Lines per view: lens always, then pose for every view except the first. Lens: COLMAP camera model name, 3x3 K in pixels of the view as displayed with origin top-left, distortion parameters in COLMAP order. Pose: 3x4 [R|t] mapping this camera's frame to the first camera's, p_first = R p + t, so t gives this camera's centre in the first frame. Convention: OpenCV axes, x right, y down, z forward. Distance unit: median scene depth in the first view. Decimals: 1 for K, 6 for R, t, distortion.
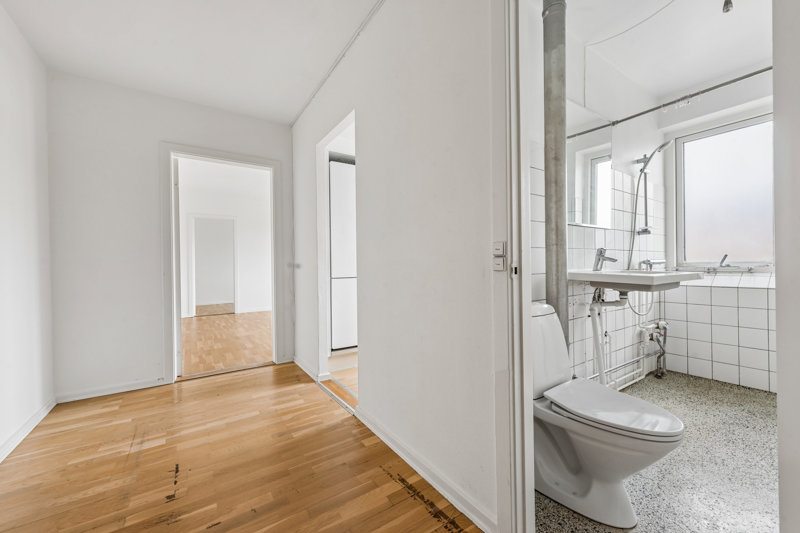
lens RADIAL K [[312.6, 0, 401.9], [0, 312.6, 265.2], [0, 0, 1]] dist [0.018440, -0.006627]
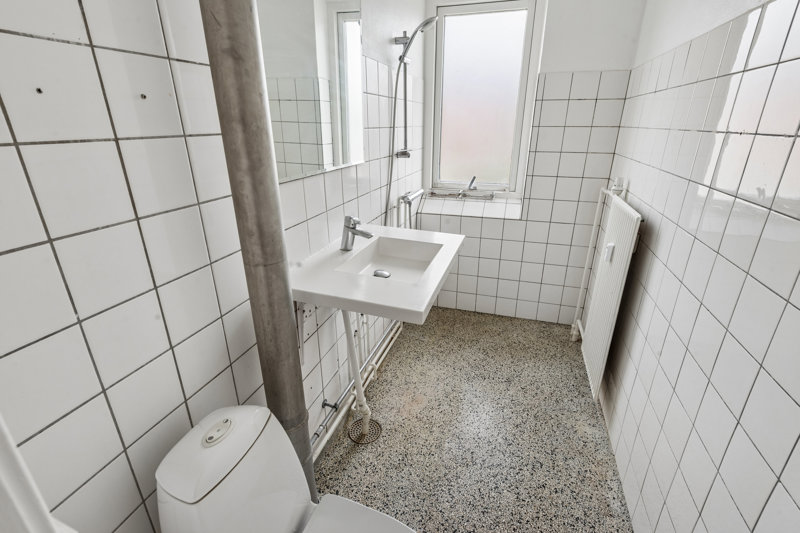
lens RADIAL K [[371.1, 0, 408.5], [0, 371.1, 266.8], [0, 0, 1]] dist [0.001592, 0.000084]
pose [[0.774706, -0.215915, 0.594315, 0.215594], [-0.013066, 0.934228, 0.356438, -0.170115], [-0.632186, -0.283900, 0.720931, 0.305418]]
